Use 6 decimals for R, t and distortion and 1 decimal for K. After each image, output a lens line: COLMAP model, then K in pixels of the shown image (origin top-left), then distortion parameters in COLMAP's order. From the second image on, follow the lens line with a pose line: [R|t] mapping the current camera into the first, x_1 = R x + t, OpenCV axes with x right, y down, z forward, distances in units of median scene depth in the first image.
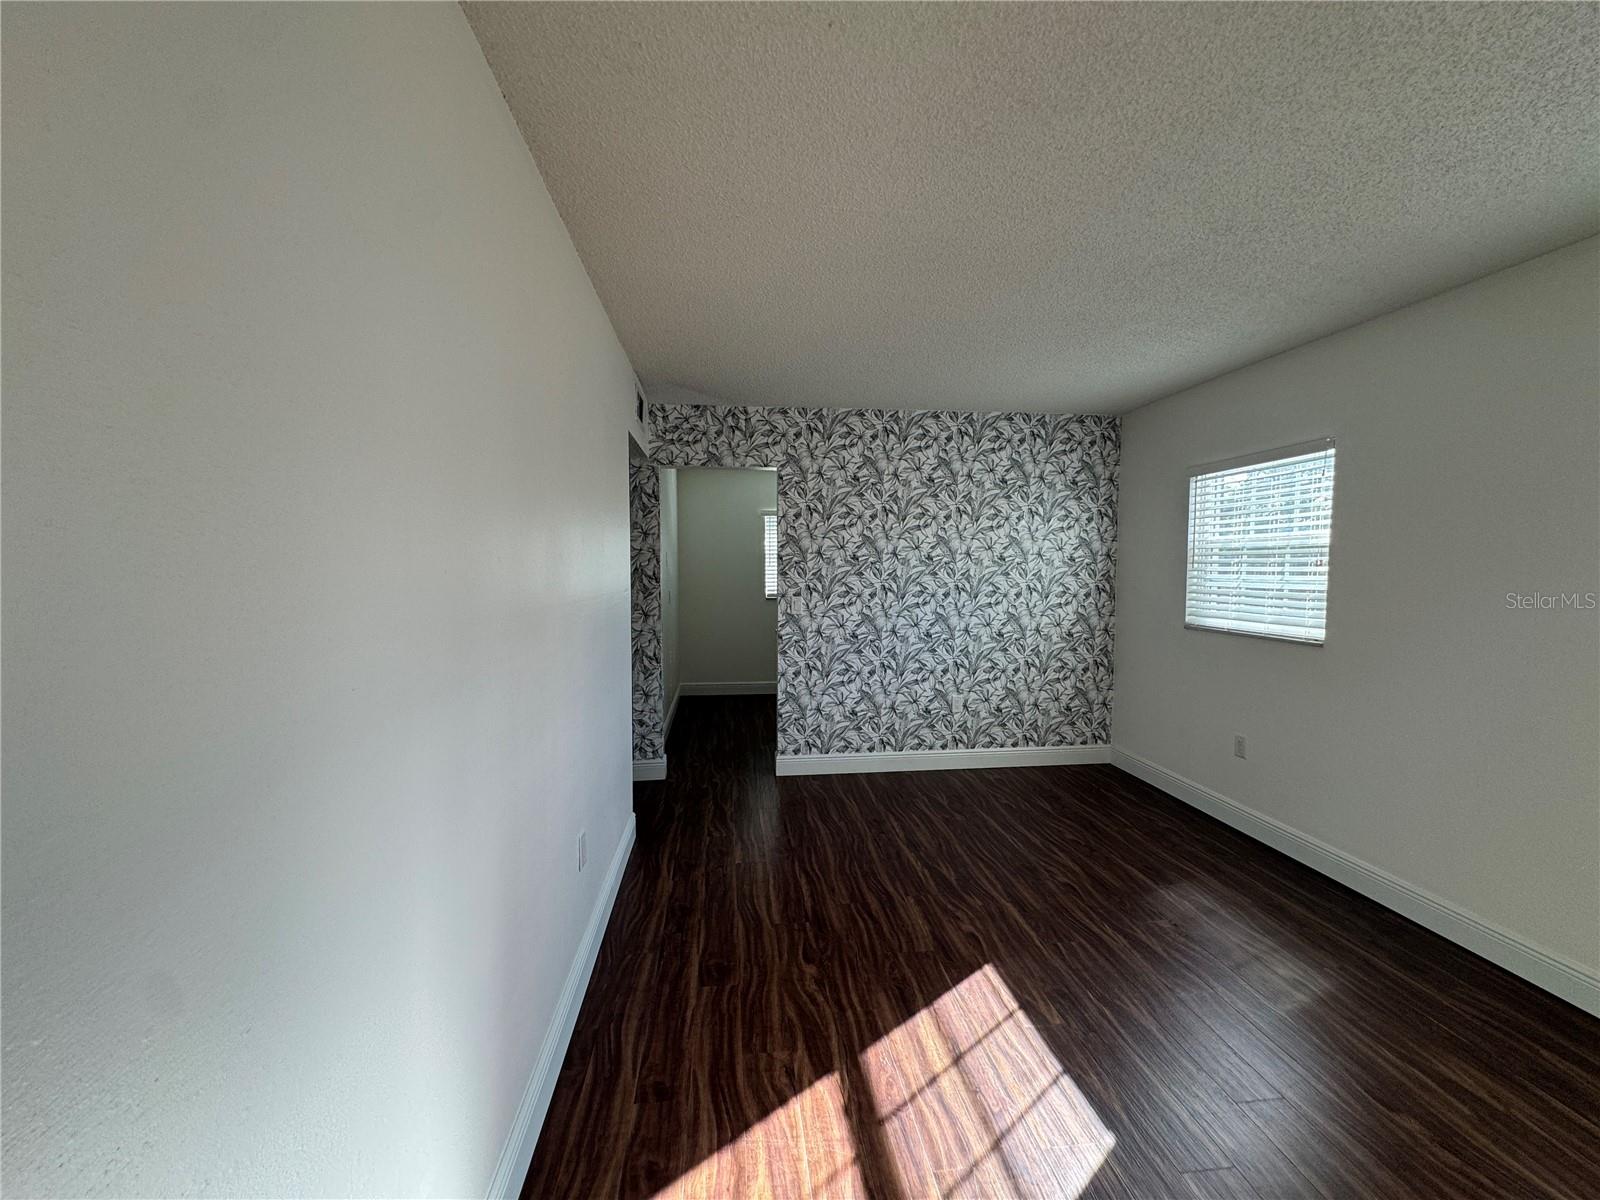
lens RADIAL K [[640.5, 0, 800.0], [0, 640.5, 599.8], [0, 0, 1]] dist [-0.001577, 0.000510]
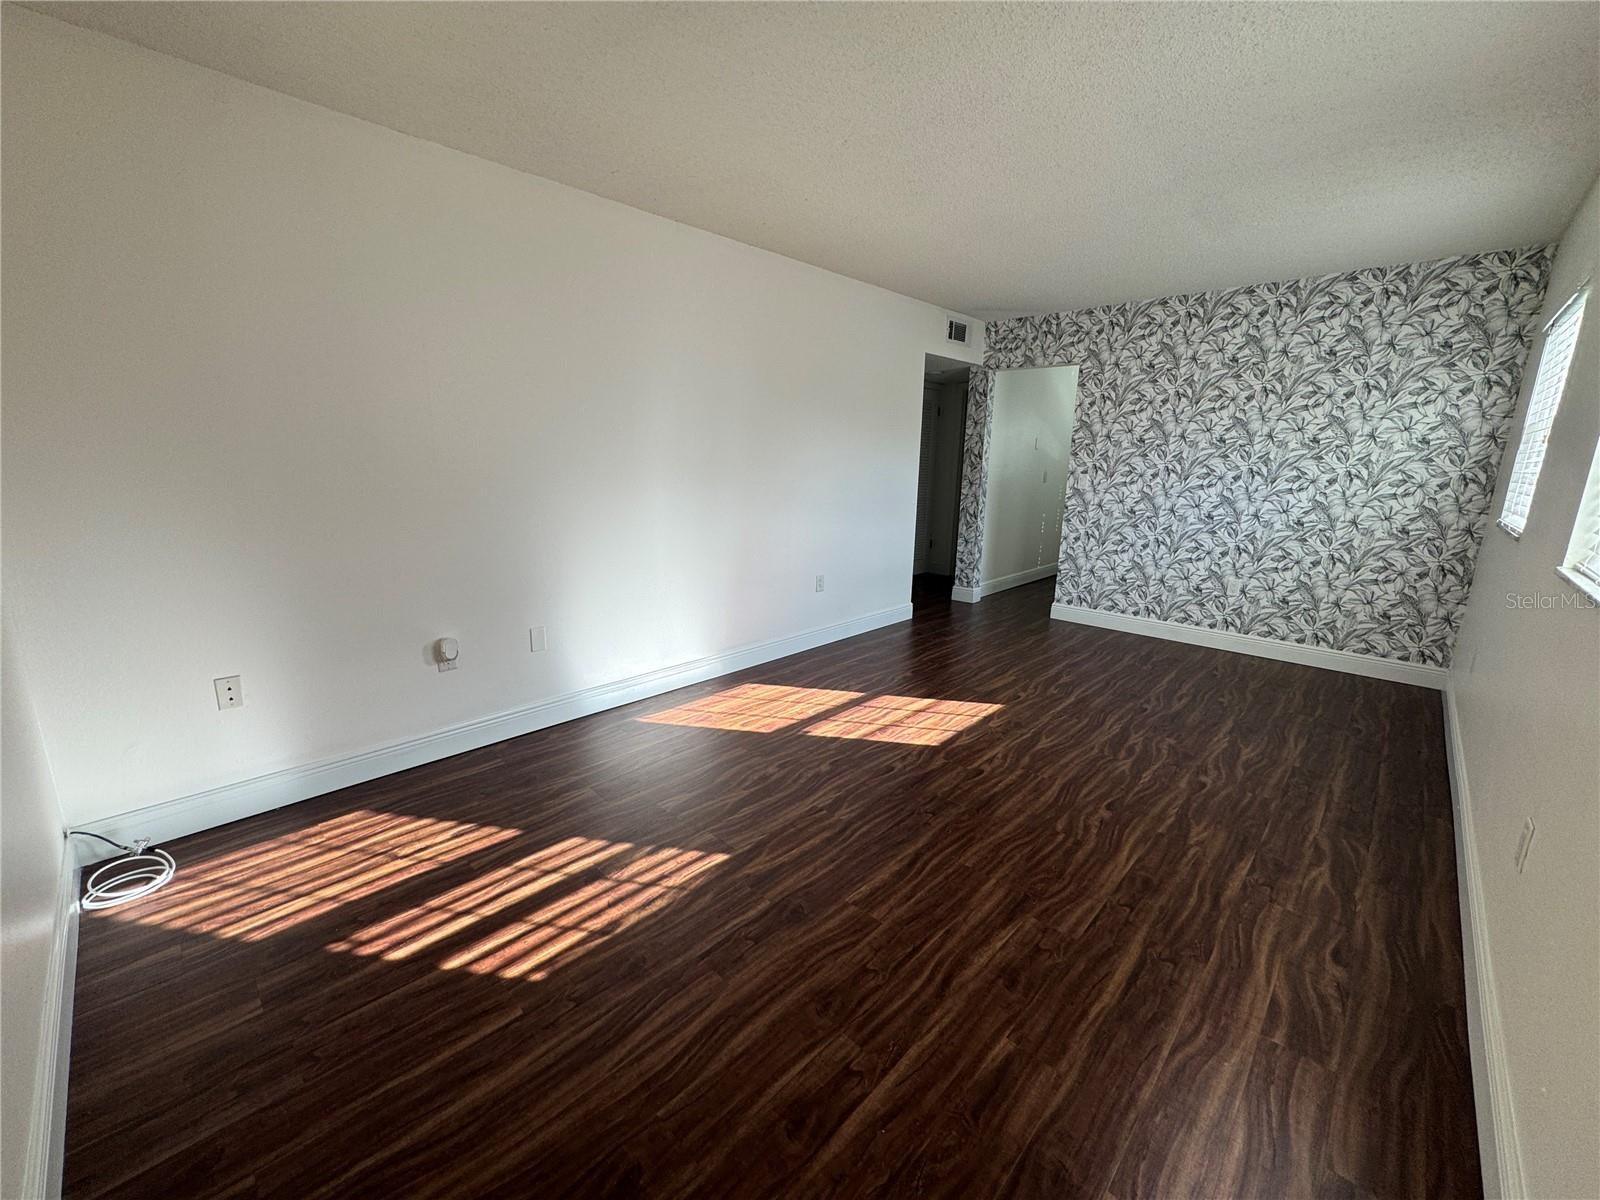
lens RADIAL K [[640.5, 0, 800.9], [0, 640.5, 596.7], [0, 0, 1]] dist [-0.001577, 0.000510]
pose [[0.642762, 0.176665, -0.745417, 0.613537], [-0.058233, 0.981498, 0.182402, 0.033940], [0.763849, -0.073833, 0.641158, -0.193131]]
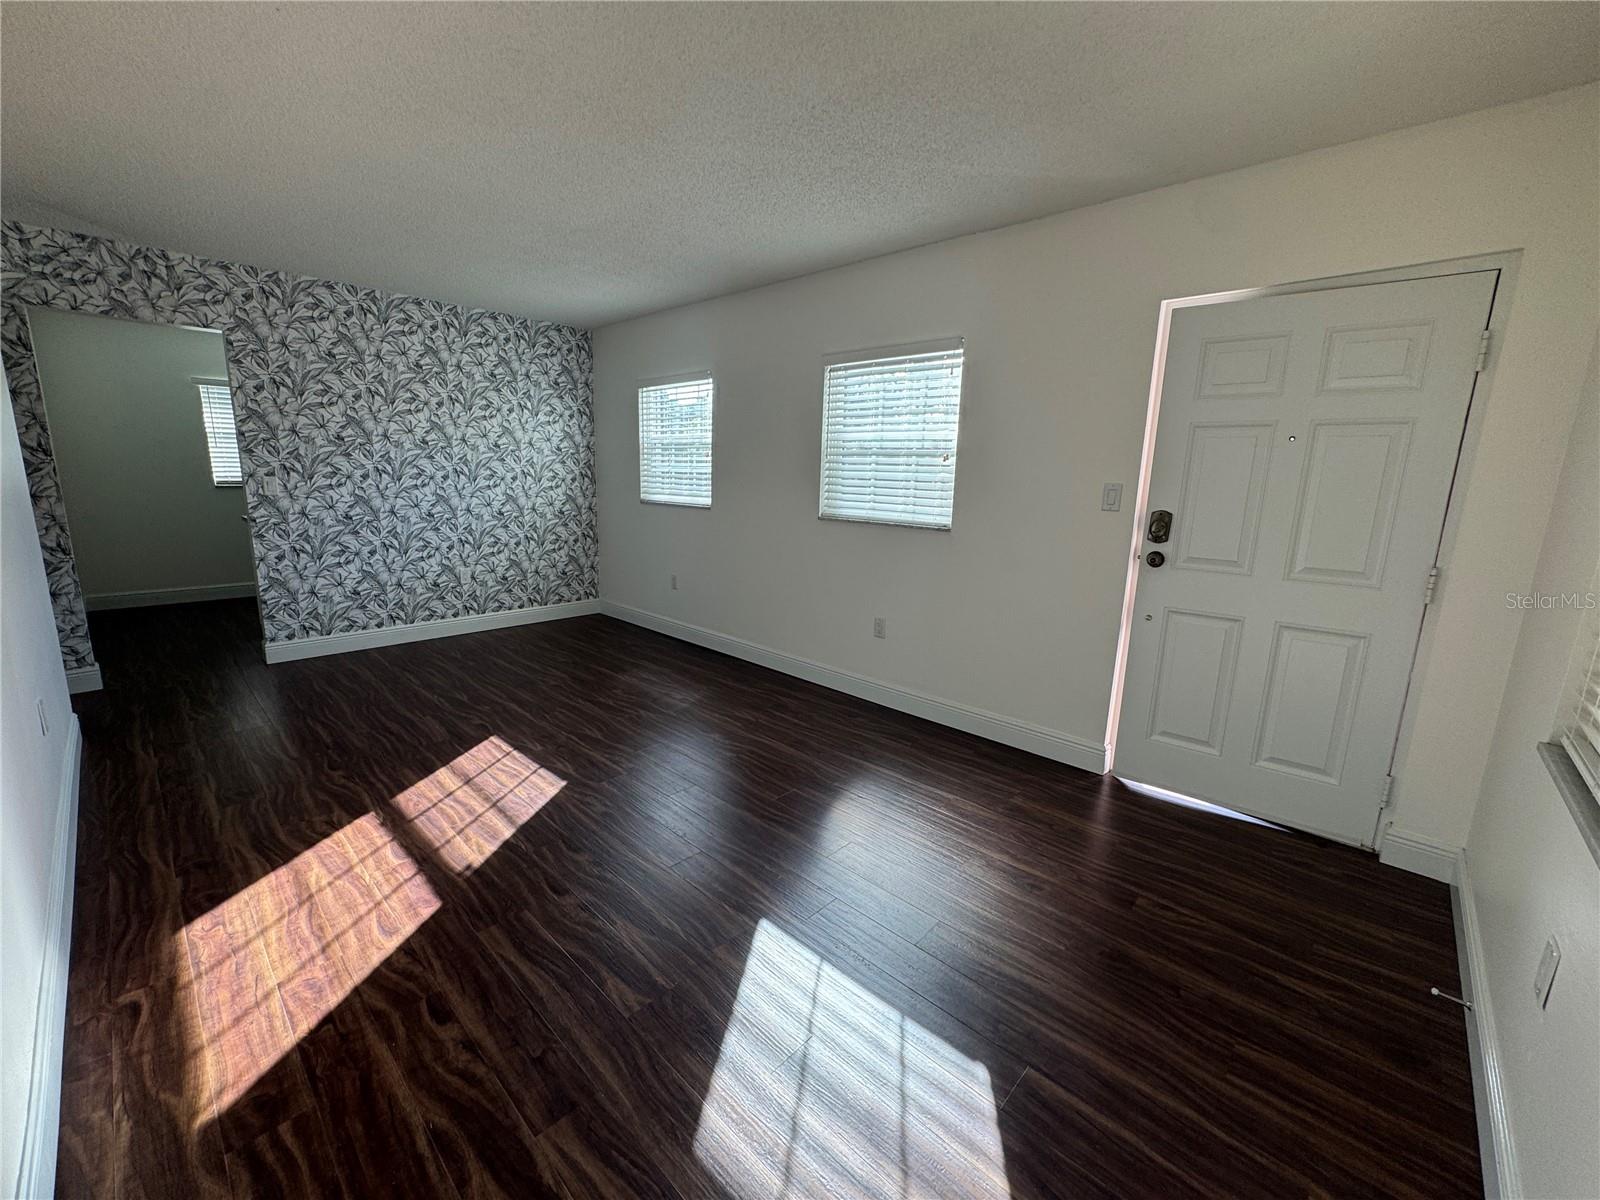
lens RADIAL K [[640.5, 0, 796.5], [0, 640.5, 598.2], [0, 0, 1]] dist [-0.001577, 0.000510]
pose [[0.765260, -0.105377, 0.635038, -0.030400], [0.009319, 0.988221, 0.152753, 0.037195], [-0.643654, -0.110977, 0.757227, -0.253653]]
